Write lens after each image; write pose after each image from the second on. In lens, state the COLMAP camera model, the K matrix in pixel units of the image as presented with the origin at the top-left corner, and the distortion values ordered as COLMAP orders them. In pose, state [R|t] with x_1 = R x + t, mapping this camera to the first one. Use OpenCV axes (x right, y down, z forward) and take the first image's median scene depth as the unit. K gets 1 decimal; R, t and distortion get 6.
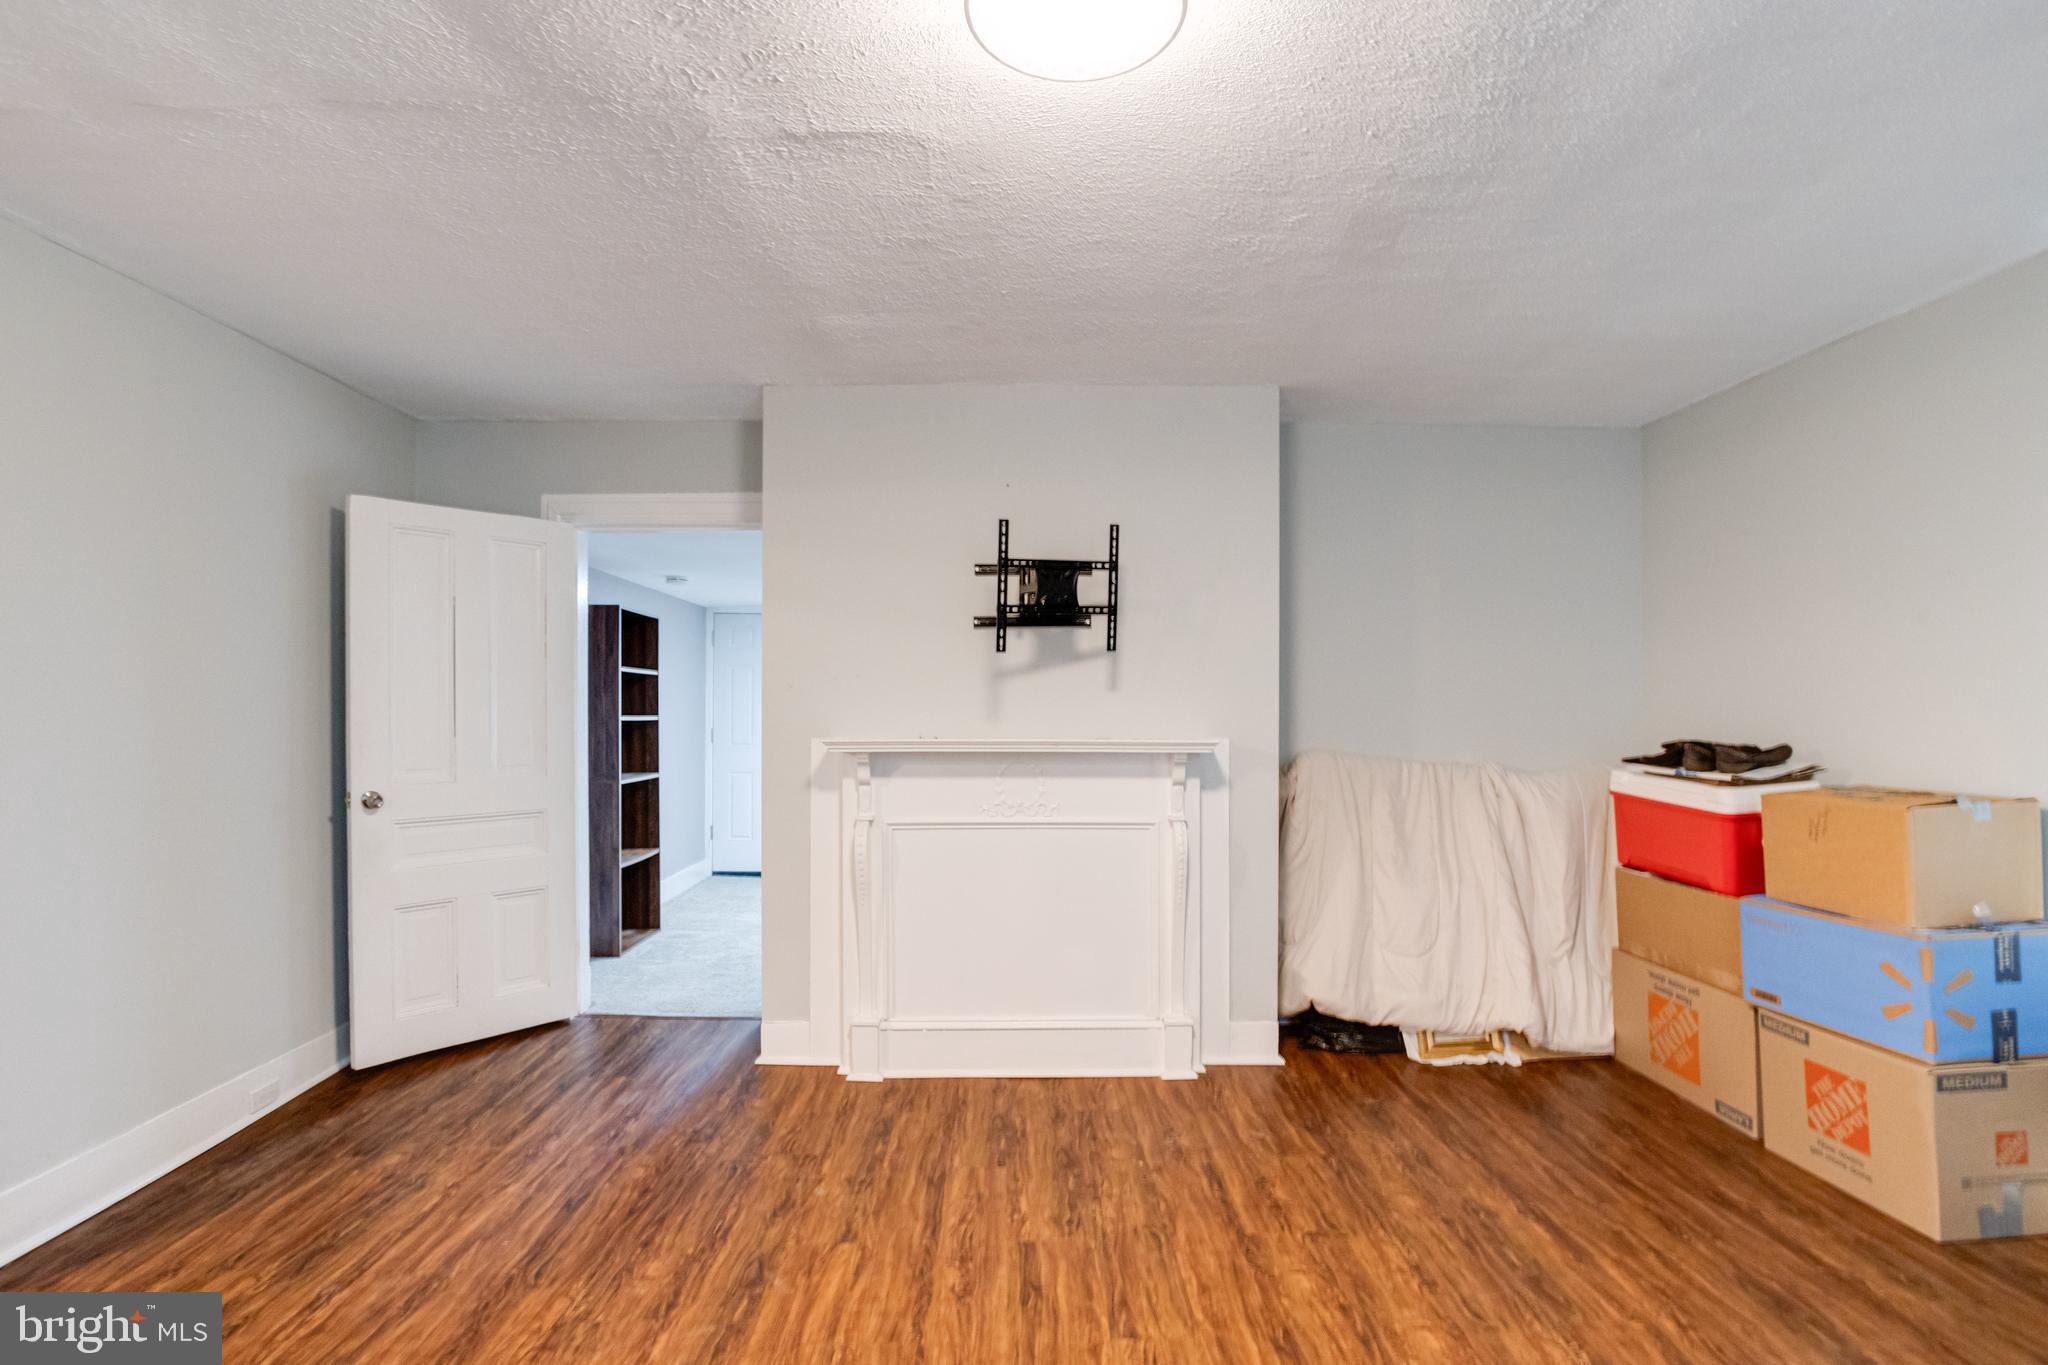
lens RADIAL K [[998.5, 0, 1032.9], [0, 998.5, 720.9], [0, 0, 1]] dist [-0.027962, 0.007718]
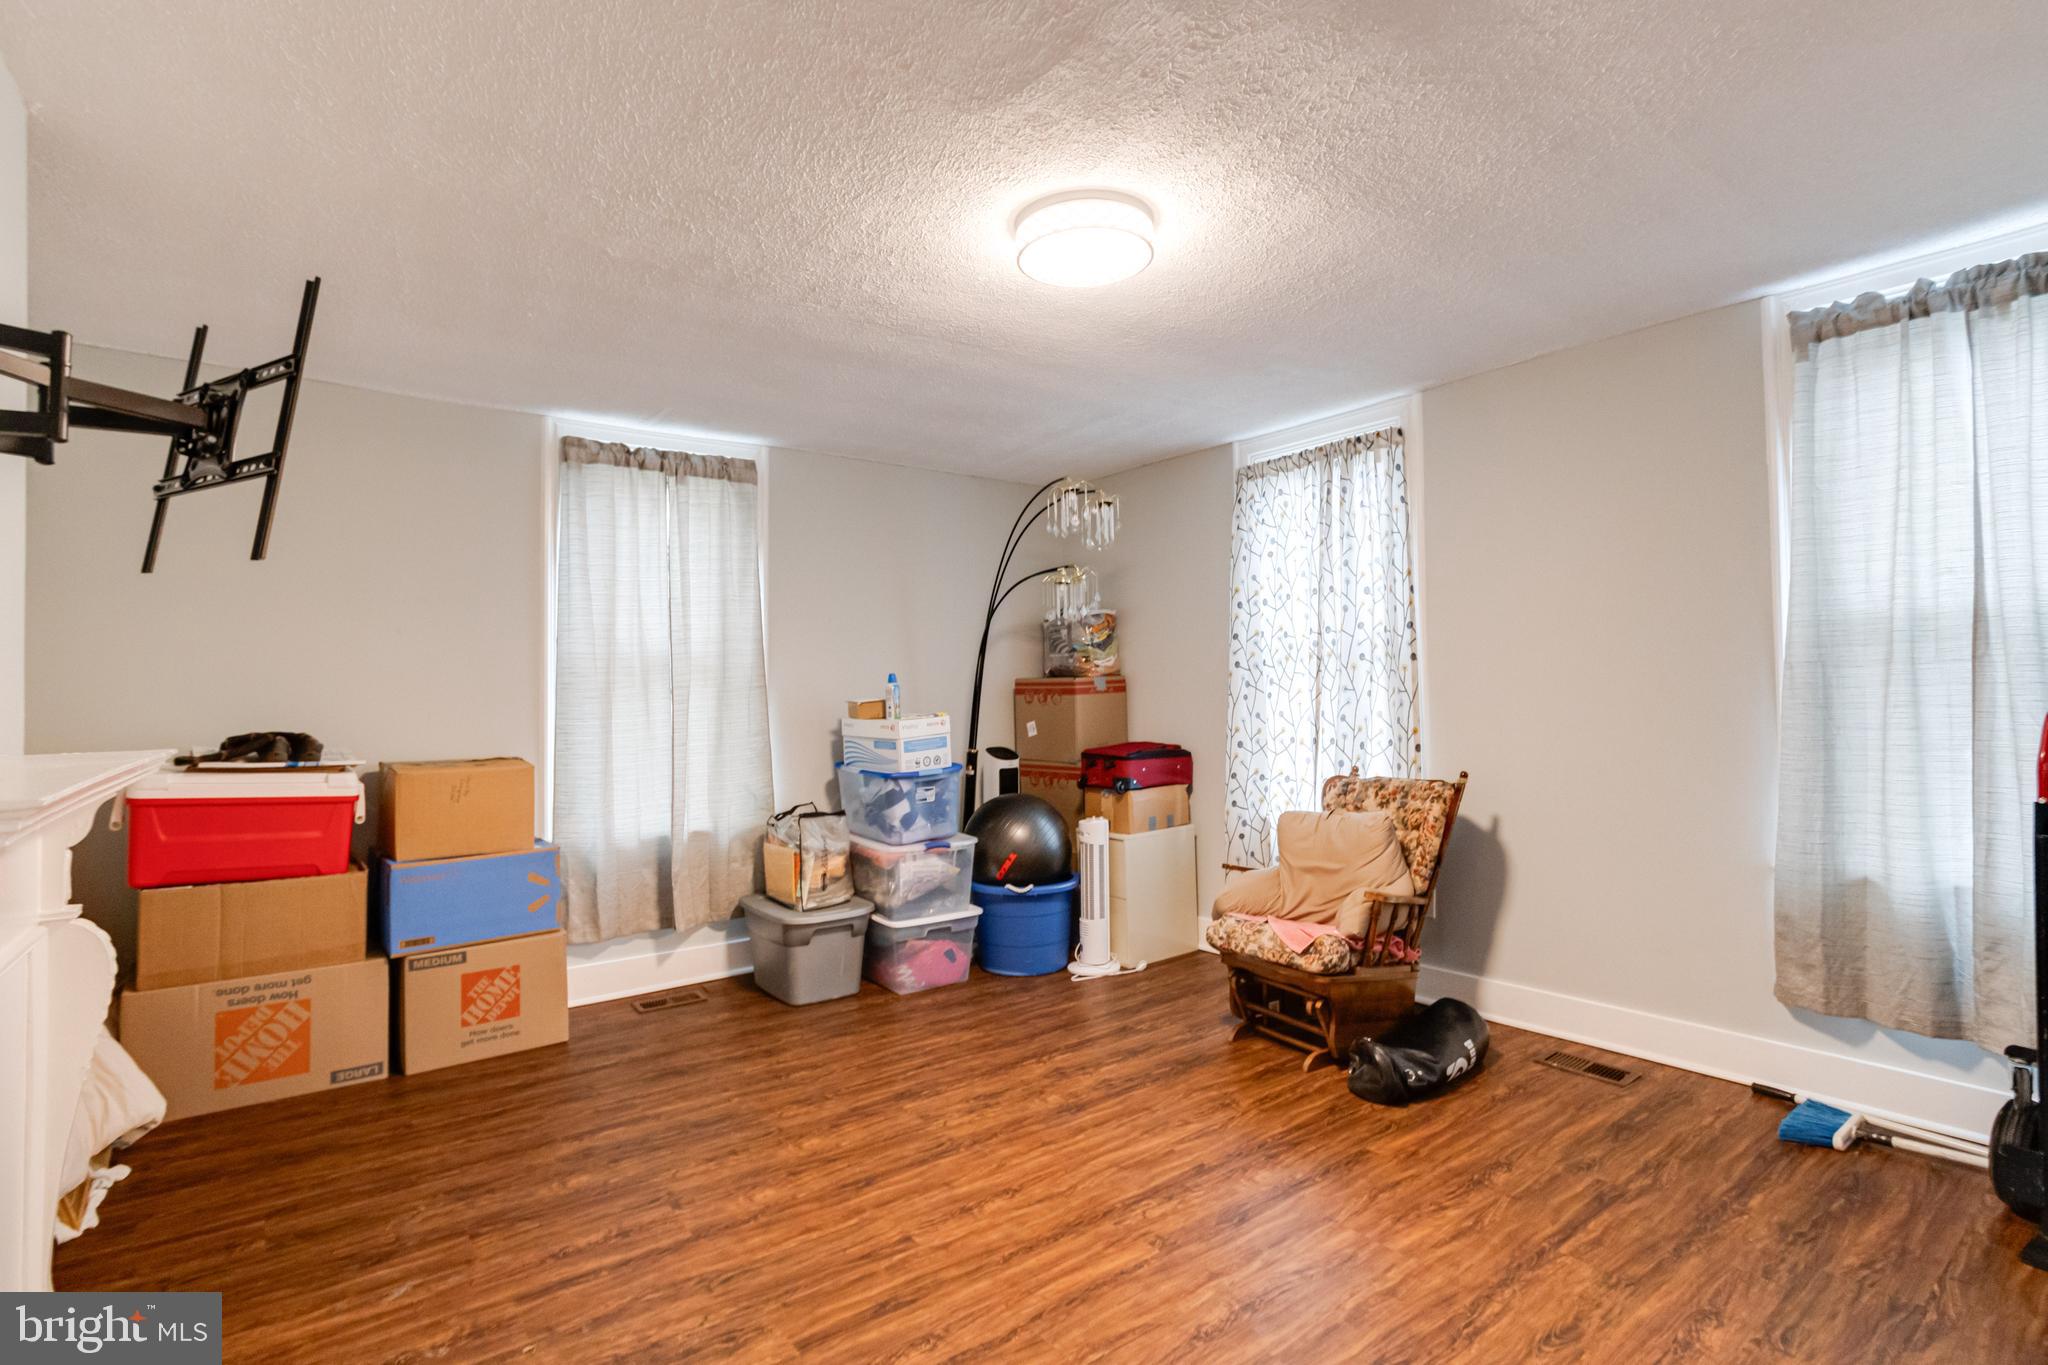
lens RADIAL K [[998.5, 0, 1032.9], [0, 998.5, 686.5], [0, 0, 1]] dist [-0.027962, 0.007718]
pose [[-0.596596, 0.016031, 0.802382, -0.686615], [0.021261, 0.999765, -0.004166, -0.006978], [-0.802260, 0.014574, -0.596797, 1.167590]]
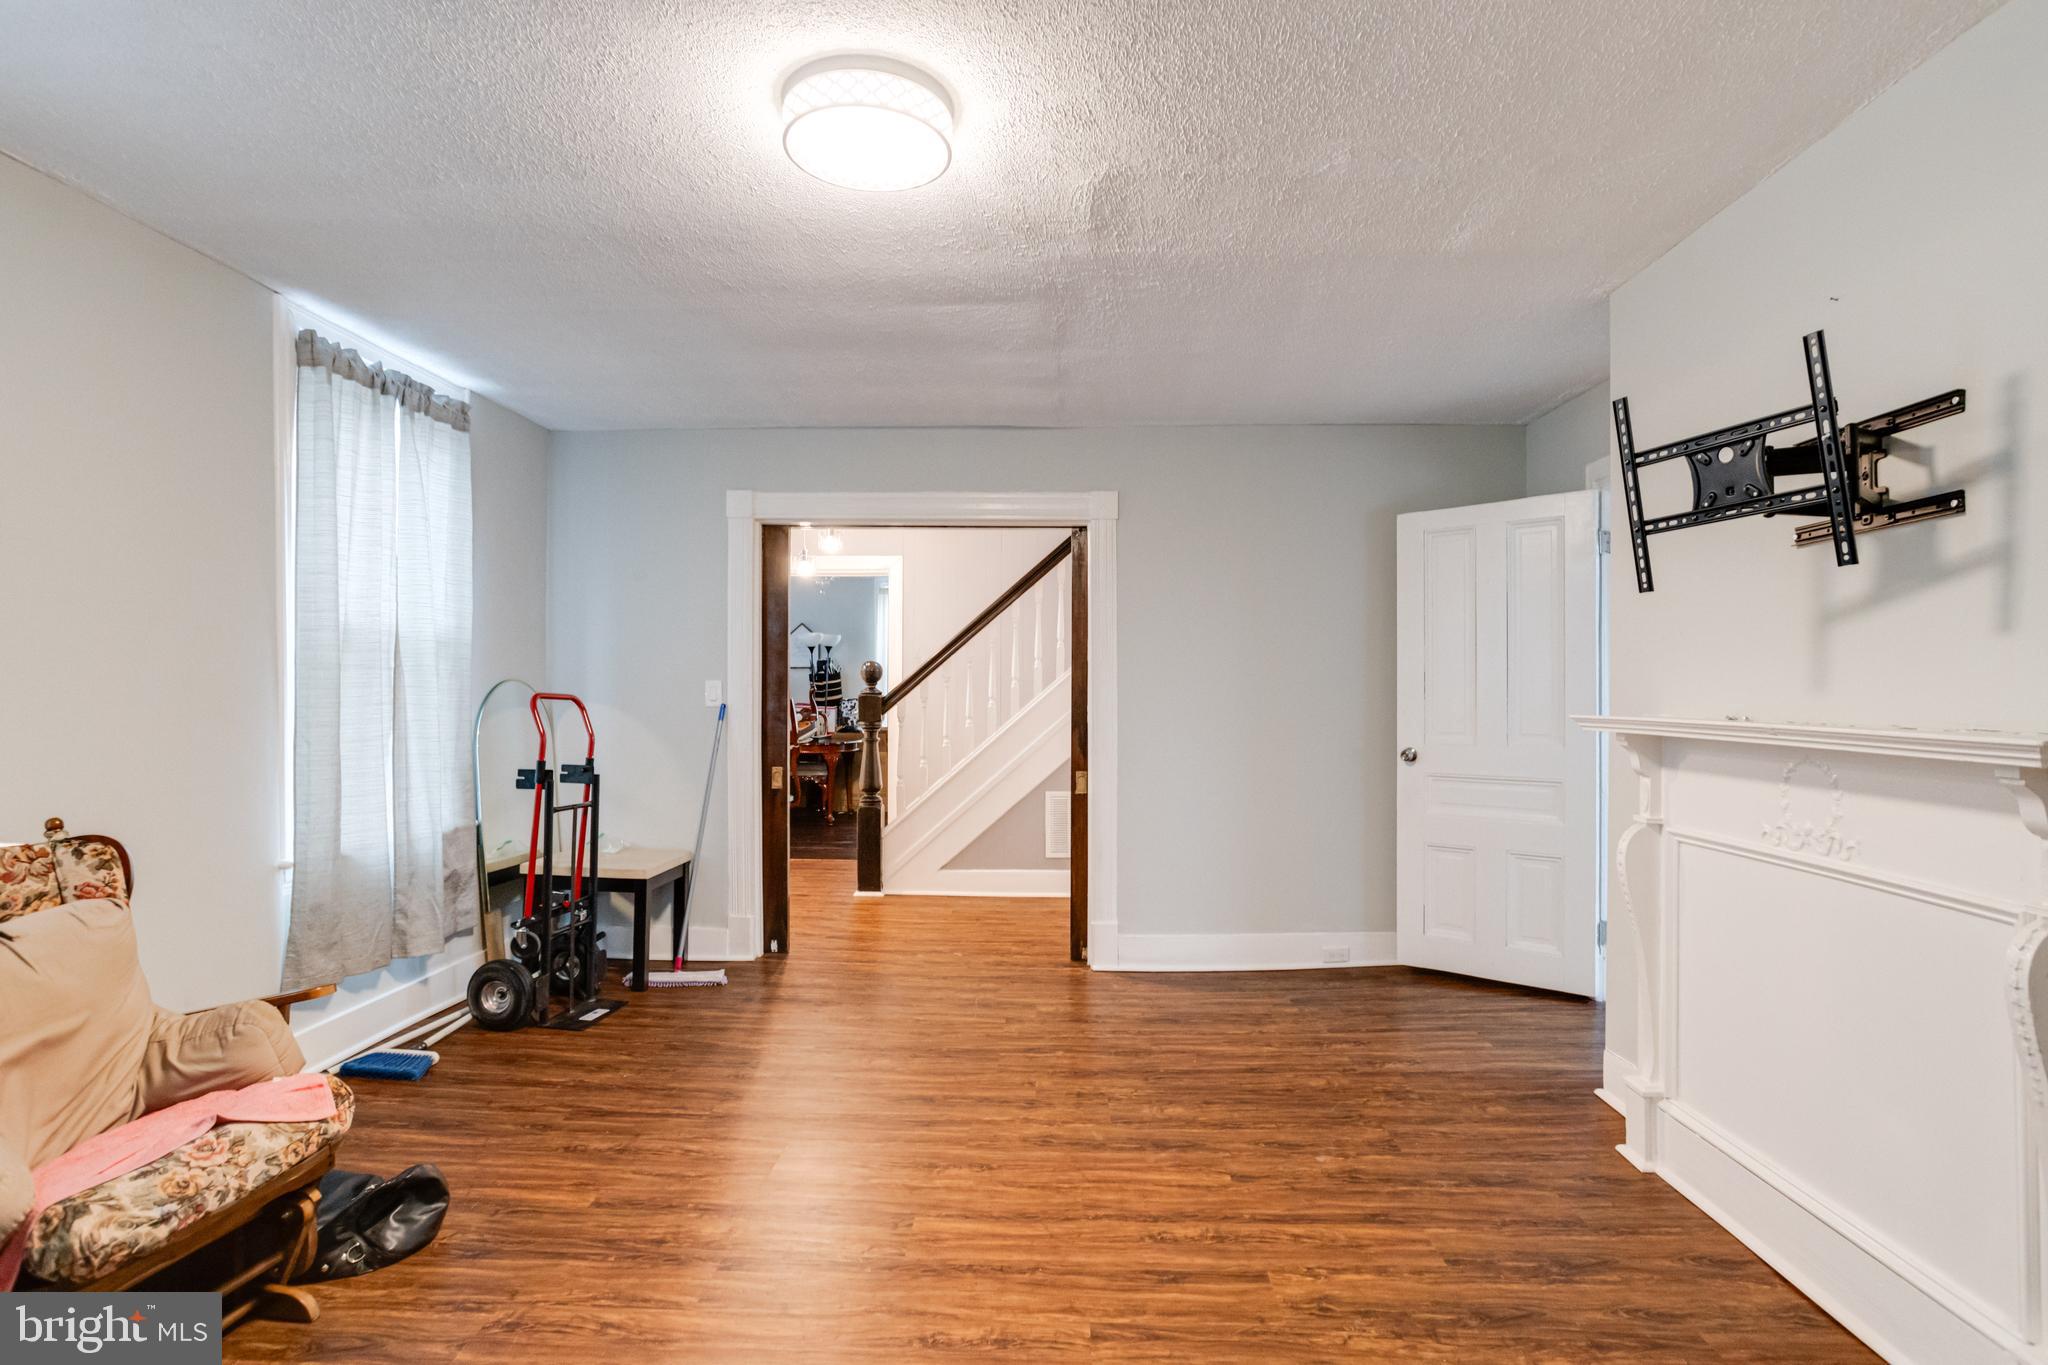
lens RADIAL K [[998.5, 0, 1032.3], [0, 998.5, 685.0], [0, 0, 1]] dist [-0.027962, 0.007718]
pose [[-0.049778, -0.005741, -0.998744, 0.786441], [-0.009755, 0.999939, -0.005262, 0.003262], [0.998713, 0.009481, -0.049831, 0.734639]]
